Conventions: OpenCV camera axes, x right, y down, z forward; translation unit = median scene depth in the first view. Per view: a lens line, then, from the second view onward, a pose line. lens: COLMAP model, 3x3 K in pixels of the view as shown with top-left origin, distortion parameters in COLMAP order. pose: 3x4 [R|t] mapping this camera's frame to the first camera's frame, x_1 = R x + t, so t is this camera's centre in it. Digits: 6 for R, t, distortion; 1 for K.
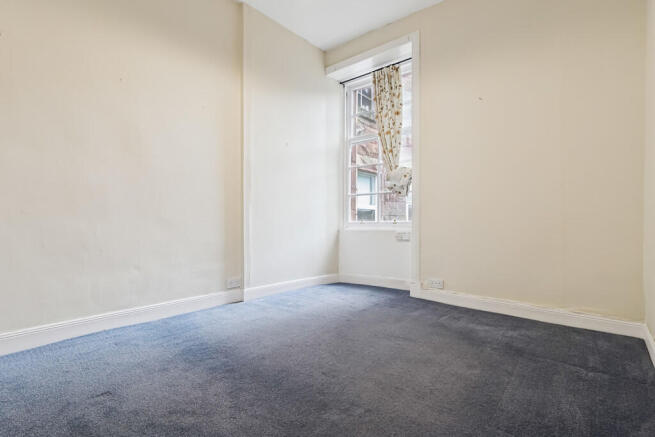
lens RADIAL K [[305.9, 0, 335.9], [0, 305.9, 231.4], [0, 0, 1]] dist [-0.014979, 0.001744]
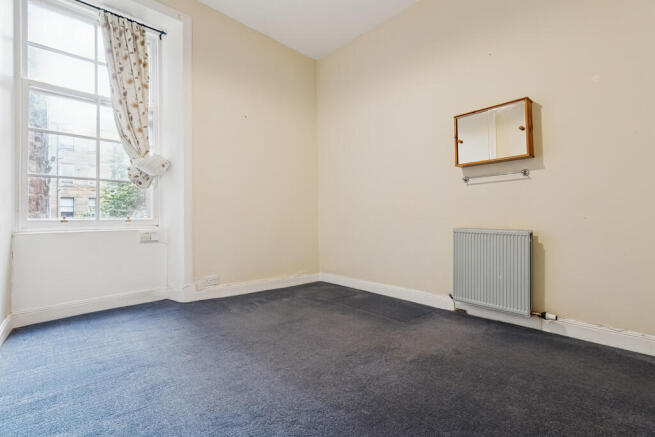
lens RADIAL K [[305.9, 0, 328.9], [0, 305.9, 216.2], [0, 0, 1]] dist [-0.014979, 0.001744]
pose [[0.150794, 0.007325, 0.988538, -0.578763], [0.032693, 0.999389, -0.012393, -0.014544], [-0.988025, 0.034187, 0.150462, 0.443929]]
